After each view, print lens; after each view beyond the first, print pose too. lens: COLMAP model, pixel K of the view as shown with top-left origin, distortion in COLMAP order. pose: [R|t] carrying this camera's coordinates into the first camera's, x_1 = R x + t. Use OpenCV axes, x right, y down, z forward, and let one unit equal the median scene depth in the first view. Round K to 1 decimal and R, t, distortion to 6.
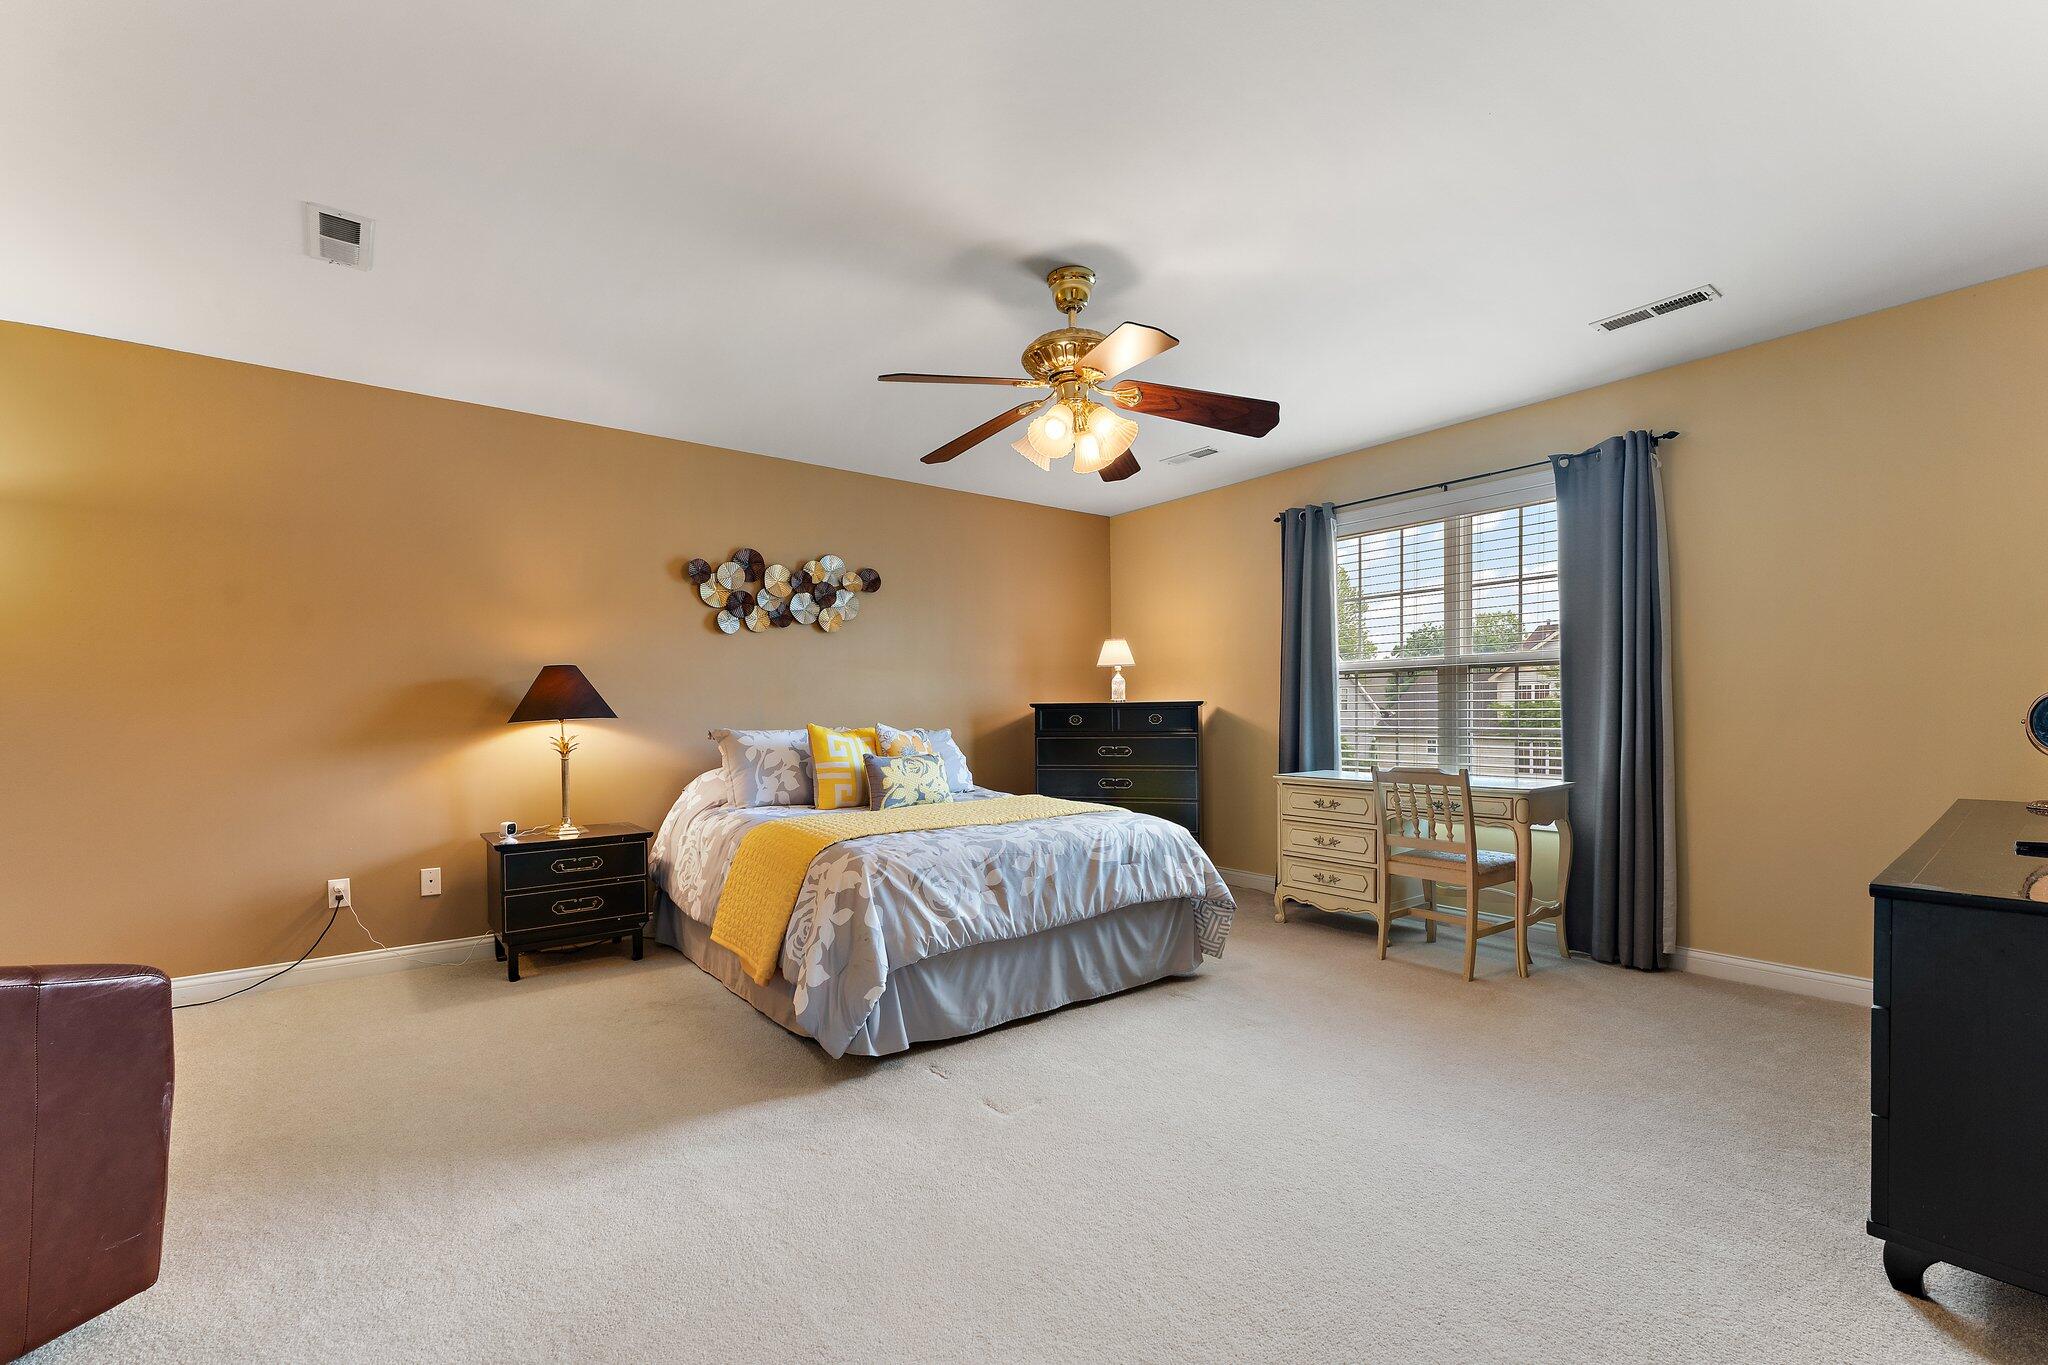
lens RADIAL K [[843.7, 0, 1020.6], [0, 843.7, 738.0], [0, 0, 1]] dist [0.000278, 0.000057]
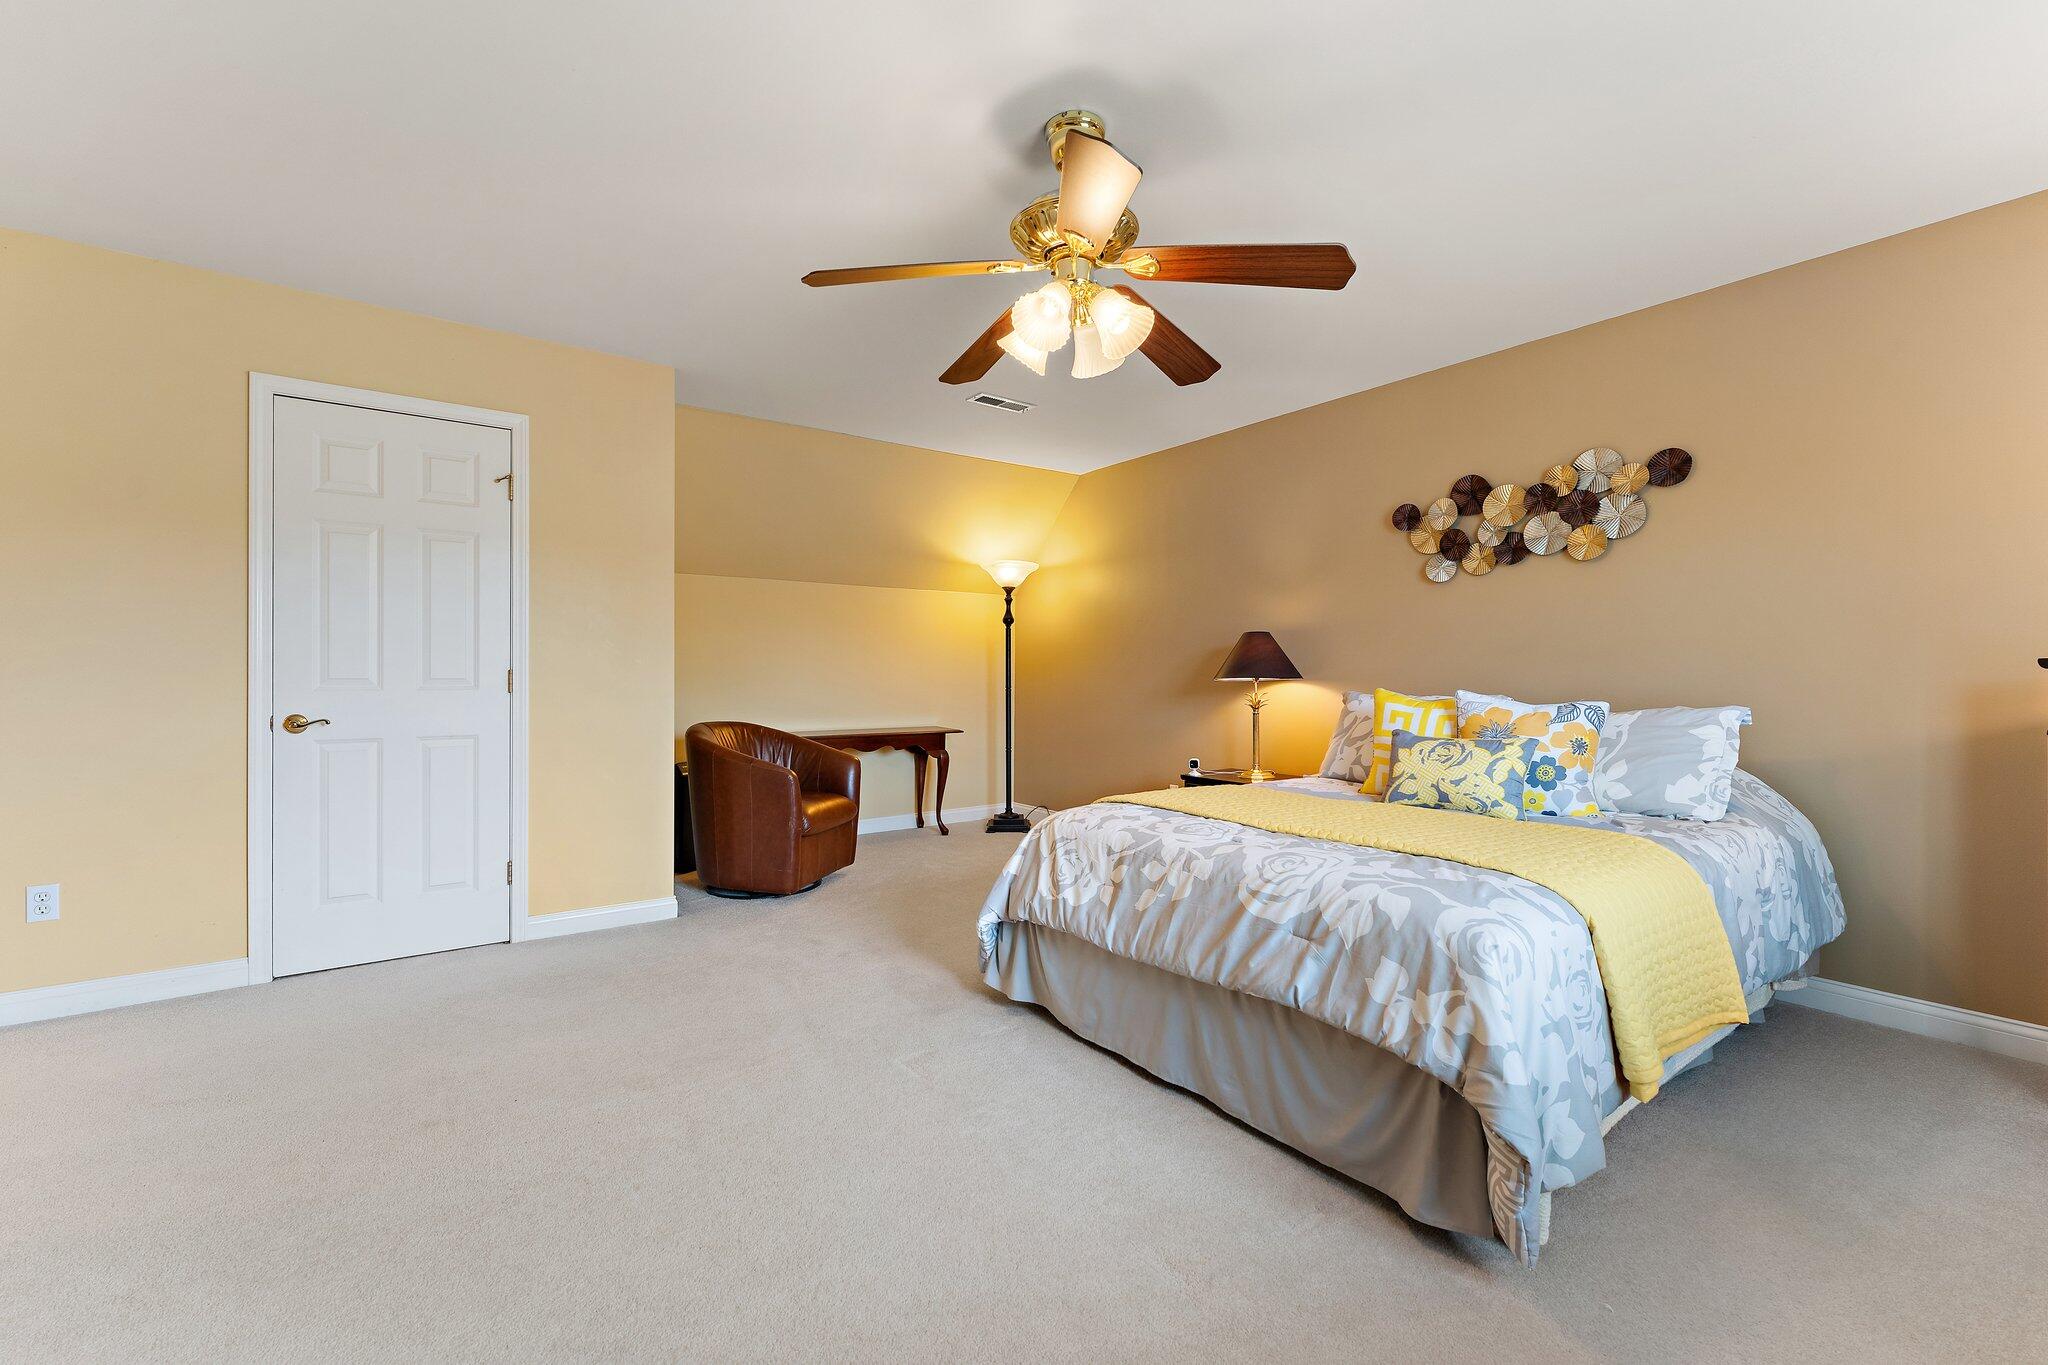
lens RADIAL K [[843.1, 0, 1007.9], [0, 843.1, 691.3], [0, 0, 1]] dist [-0.003288, 0.000188]
pose [[-0.017486, 0.030020, -0.999396, 0.586694], [-0.033822, 0.998959, 0.030599, -0.027190], [0.999275, 0.034336, -0.016452, 0.659616]]
